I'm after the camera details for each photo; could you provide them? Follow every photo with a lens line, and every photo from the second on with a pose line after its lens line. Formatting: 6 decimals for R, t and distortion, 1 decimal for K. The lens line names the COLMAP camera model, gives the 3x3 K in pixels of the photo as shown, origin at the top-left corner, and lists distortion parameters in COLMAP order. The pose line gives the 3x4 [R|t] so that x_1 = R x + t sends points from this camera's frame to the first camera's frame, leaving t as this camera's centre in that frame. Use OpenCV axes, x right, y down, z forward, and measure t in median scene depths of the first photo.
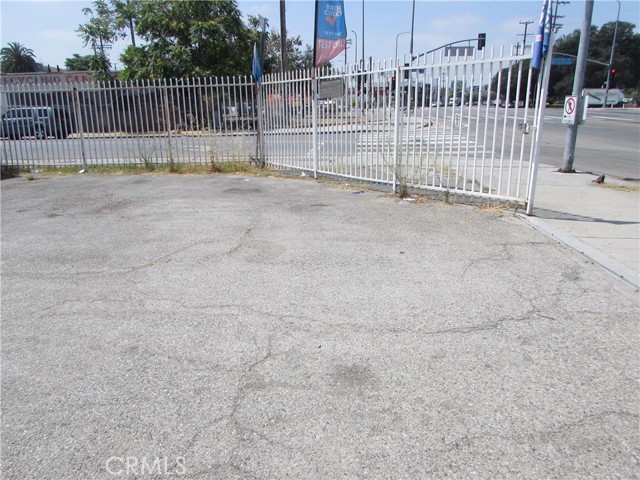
lens RADIAL K [[455.4, 0, 313.7], [0, 455.4, 241.1], [0, 0, 1]] dist [-0.036574, 0.018673]
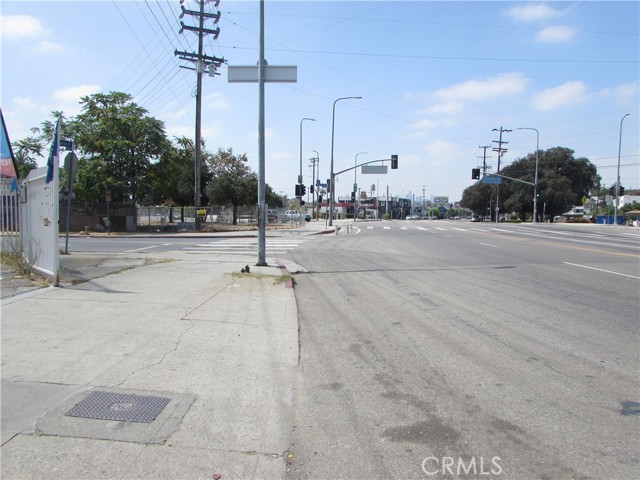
lens RADIAL K [[455.4, 0, 324.0], [0, 455.4, 238.6], [0, 0, 1]] dist [-0.036574, 0.018673]
pose [[0.999719, 0.023549, 0.002610, 0.198623], [-0.022242, 0.970729, -0.239144, 0.016755], [-0.008165, 0.239018, 0.970981, -0.050873]]
